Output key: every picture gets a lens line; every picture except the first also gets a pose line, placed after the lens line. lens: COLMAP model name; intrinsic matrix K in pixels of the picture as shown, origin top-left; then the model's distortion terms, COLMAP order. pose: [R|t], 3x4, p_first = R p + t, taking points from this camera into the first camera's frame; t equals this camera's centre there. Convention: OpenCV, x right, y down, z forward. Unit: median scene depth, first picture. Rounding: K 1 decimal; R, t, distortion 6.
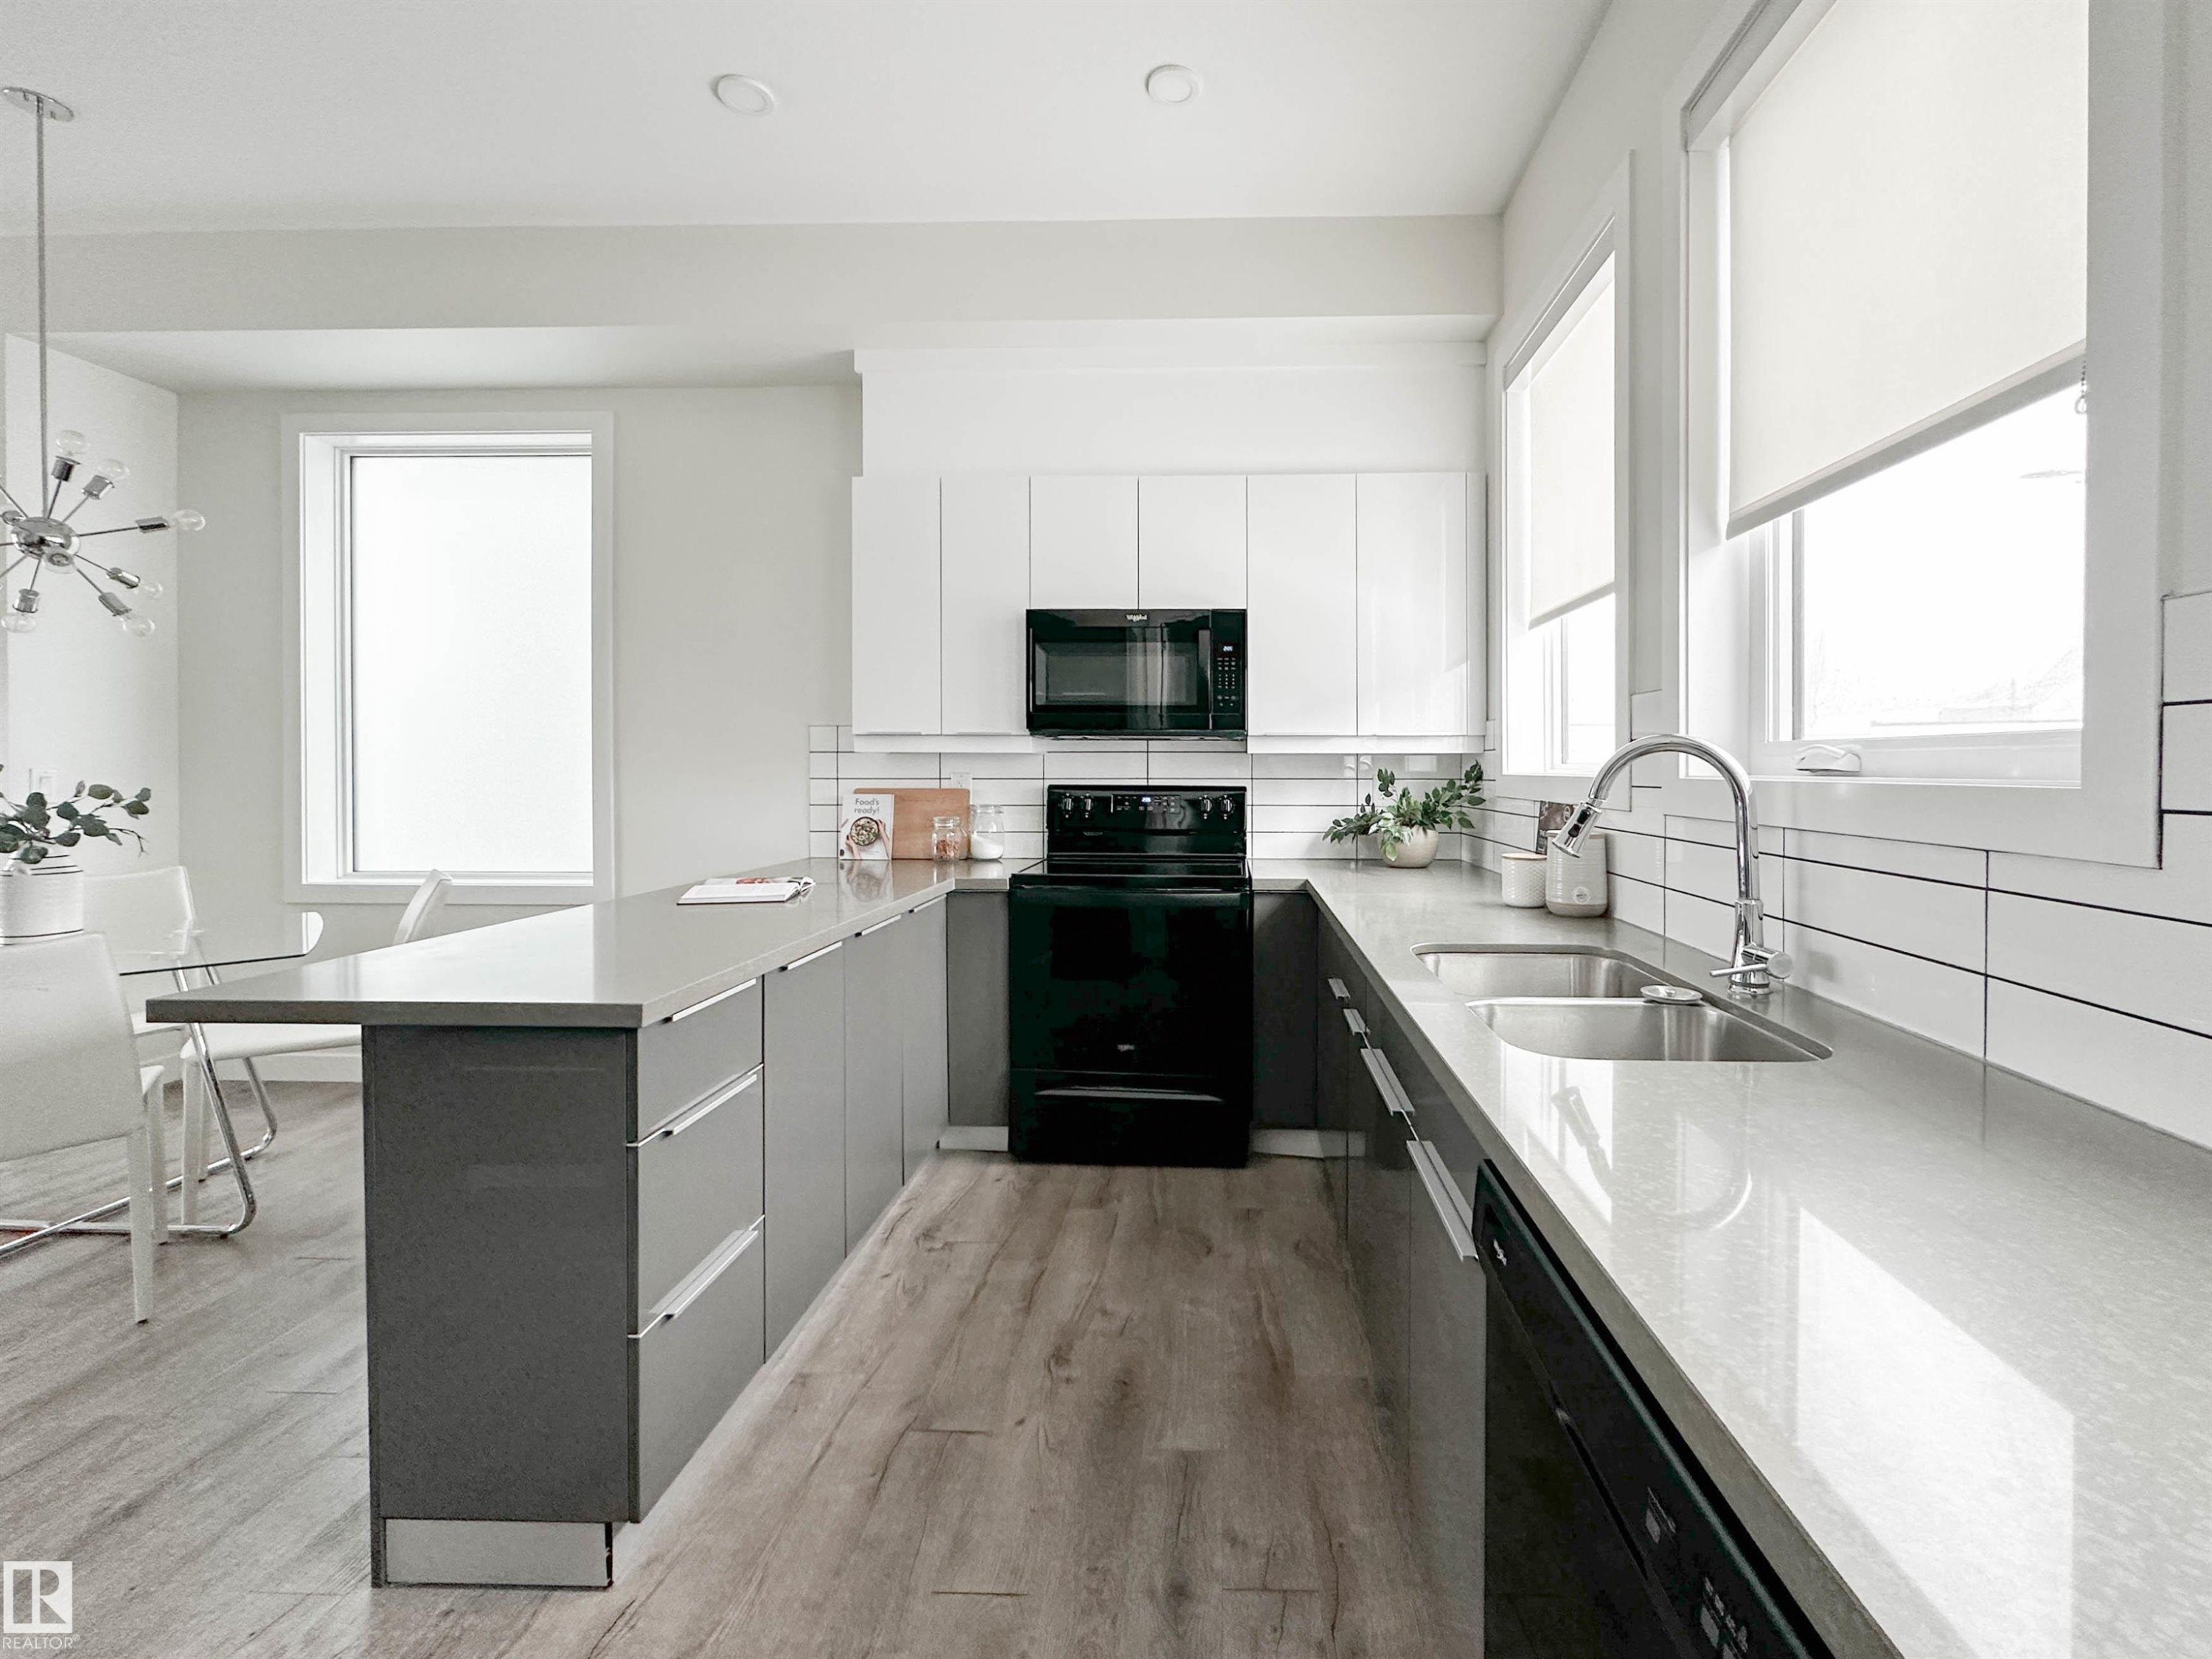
lens RADIAL K [[890.6, 0, 1116.5], [0, 890.6, 824.1], [0, 0, 1]] dist [0.001731, 0.000210]
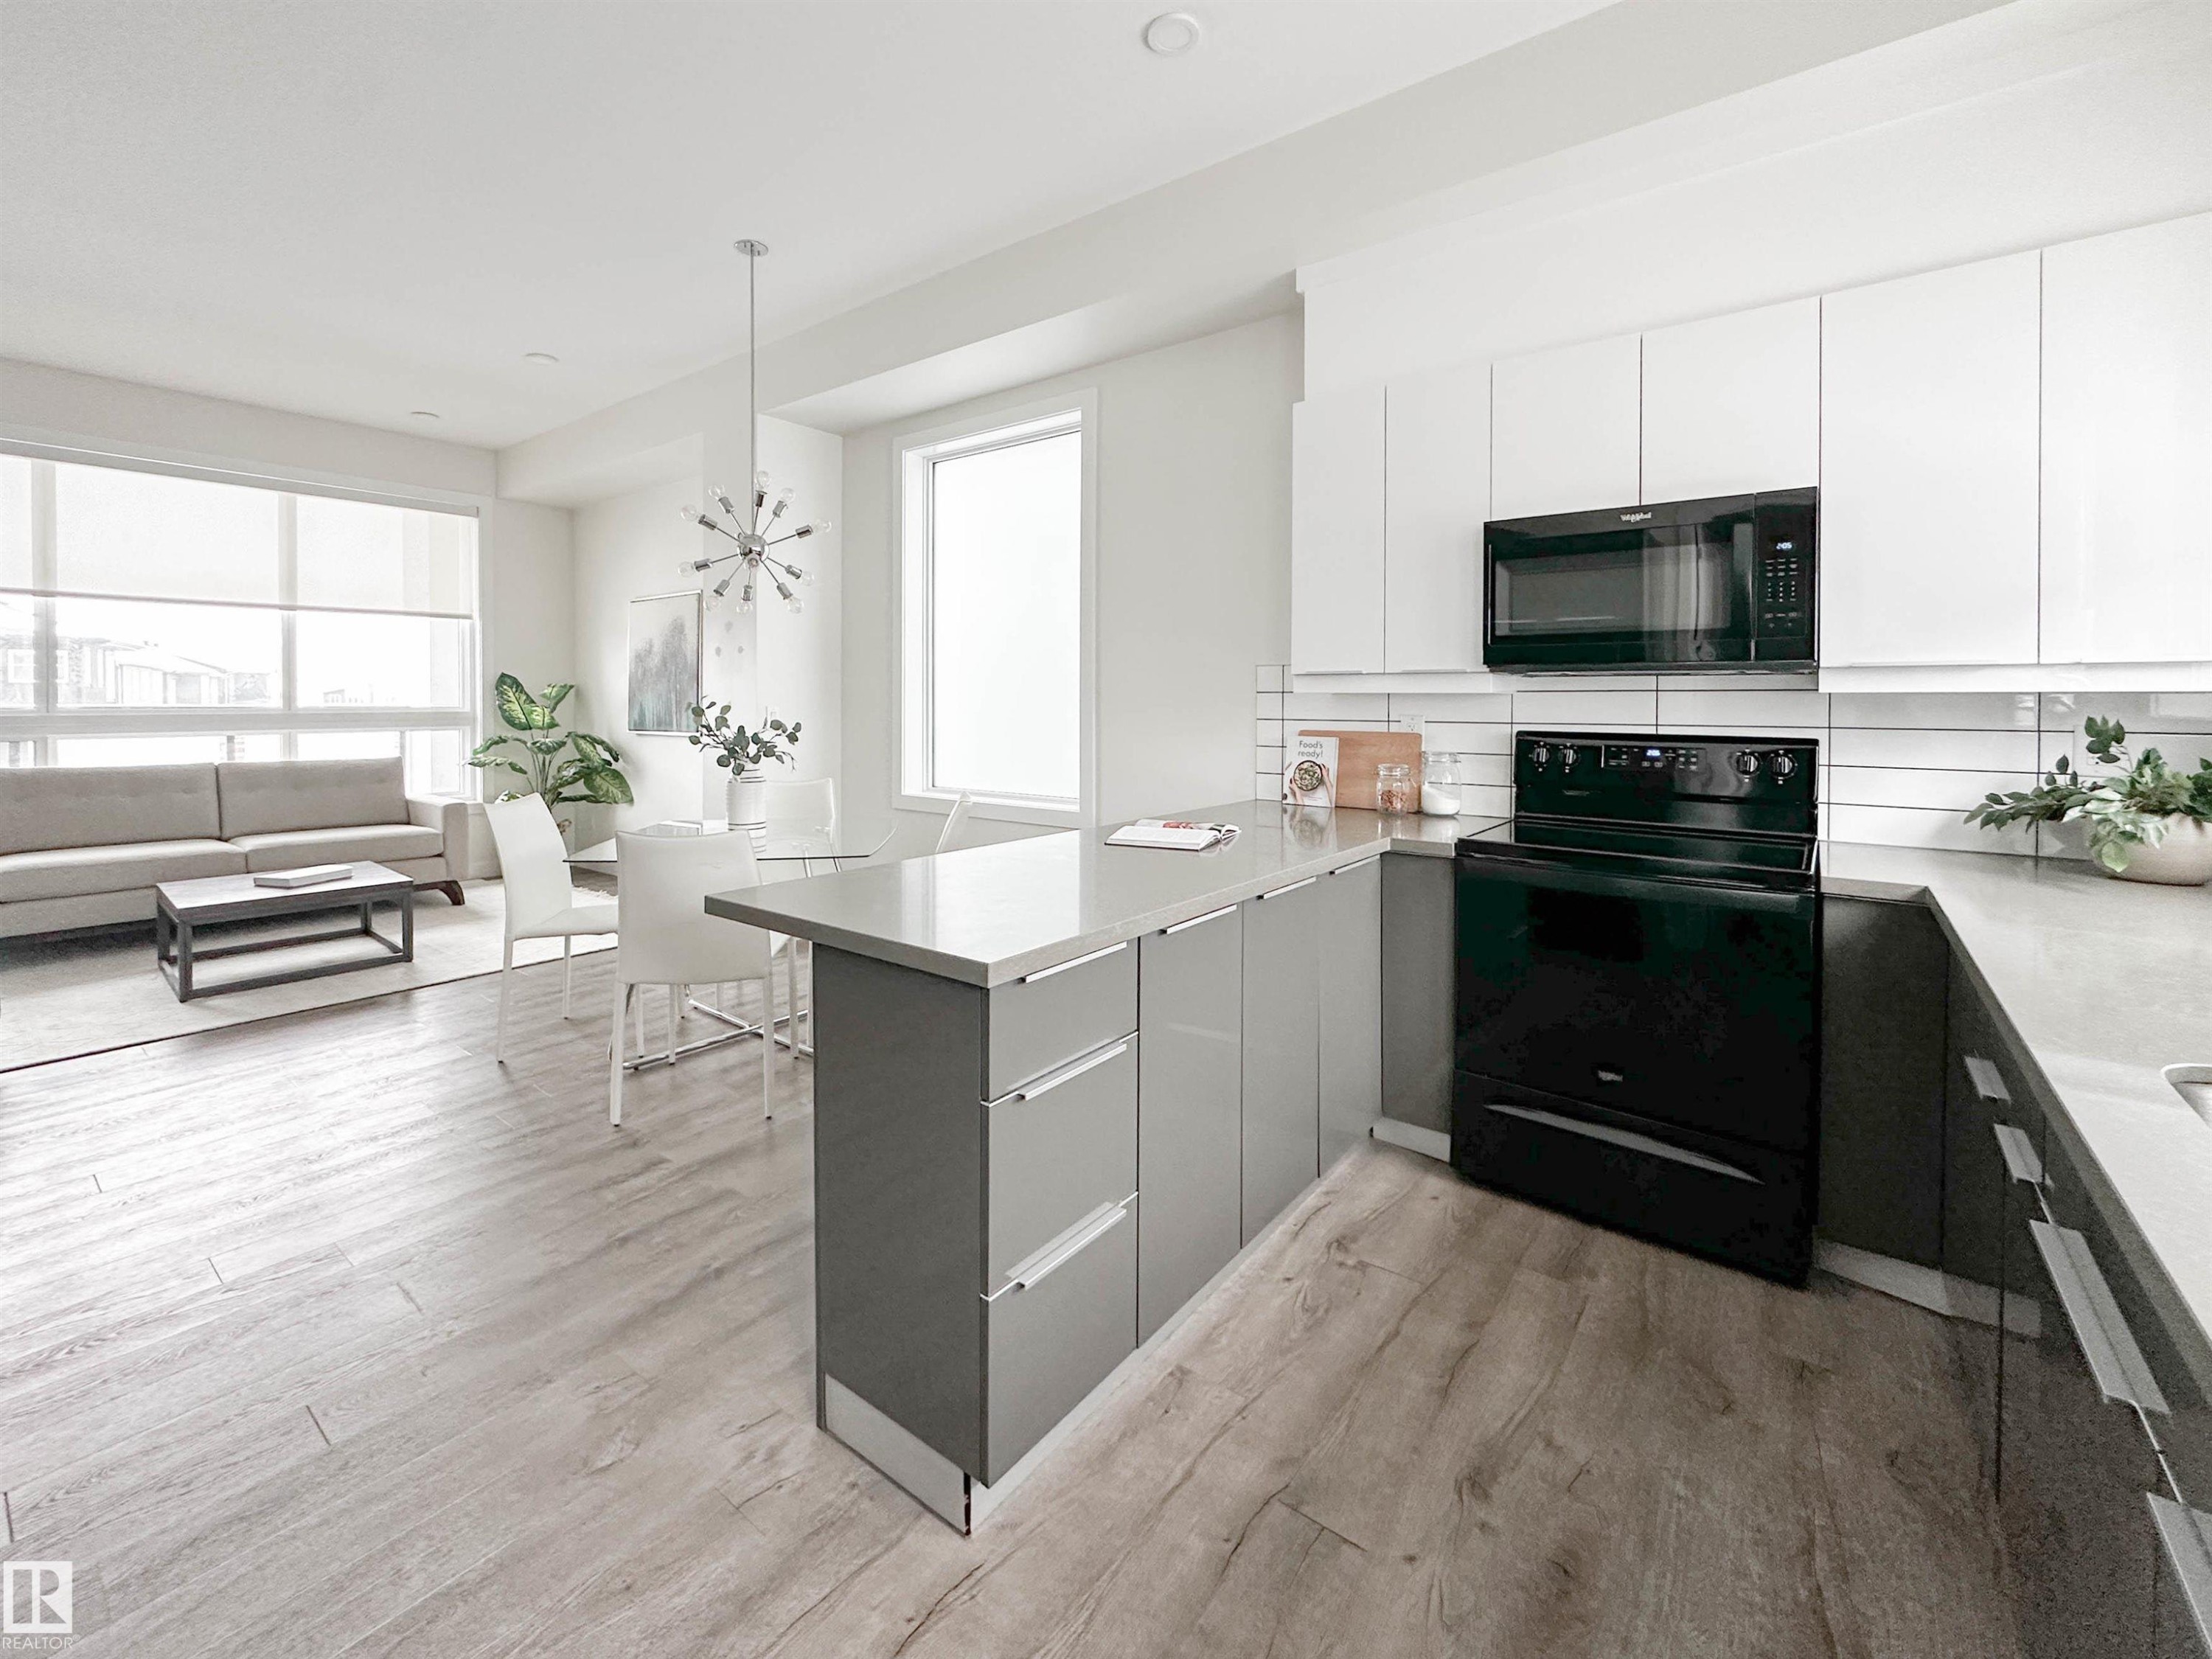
lens RADIAL K [[882.2, 0, 1102.6], [0, 882.2, 735.2], [0, 0, 1]] dist [-0.001658, -0.000251]
pose [[0.848215, 0.018537, -0.529328, 0.036683], [-0.031859, 0.999363, -0.016056, -0.017149], [0.528694, 0.030483, 0.848265, 0.117217]]
